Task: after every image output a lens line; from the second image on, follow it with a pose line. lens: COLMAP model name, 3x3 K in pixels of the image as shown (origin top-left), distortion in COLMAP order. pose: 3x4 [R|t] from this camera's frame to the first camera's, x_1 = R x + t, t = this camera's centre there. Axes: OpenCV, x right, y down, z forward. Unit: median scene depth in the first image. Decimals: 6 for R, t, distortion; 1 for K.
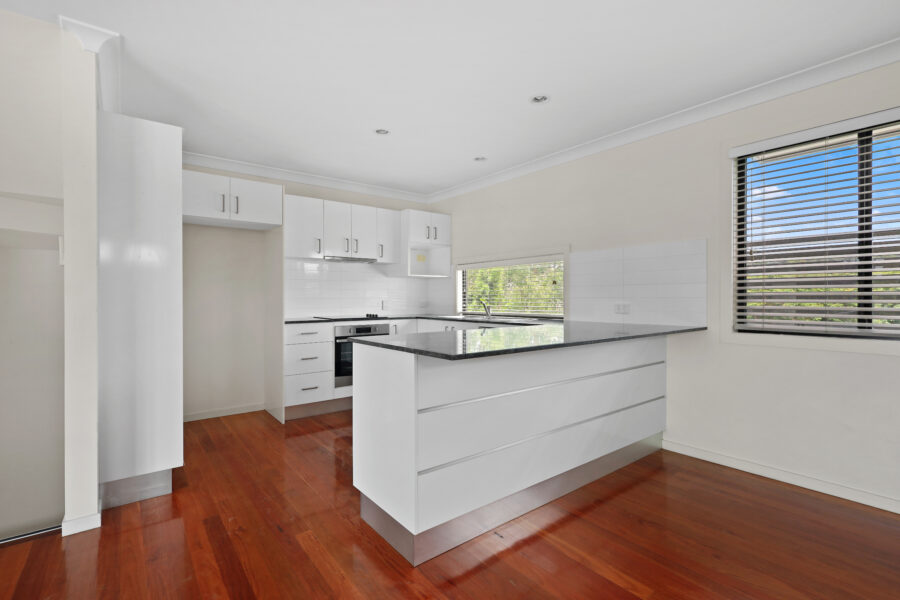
lens RADIAL K [[419.3, 0, 449.0], [0, 419.3, 292.2], [0, 0, 1]] dist [0.000366, -0.000270]
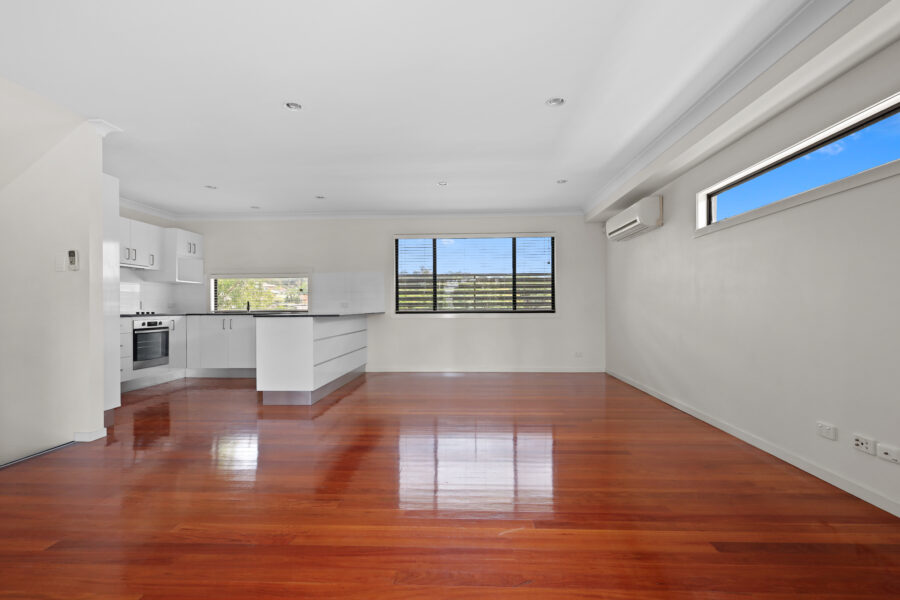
lens RADIAL K [[419.3, 0, 451.8], [0, 419.3, 303.9], [0, 0, 1]] dist [0.000366, -0.000270]
pose [[0.651871, 0.003786, 0.758321, -0.595986], [-0.006112, 0.999981, 0.000262, 0.026320], [-0.758305, -0.004806, 0.651882, -0.514045]]
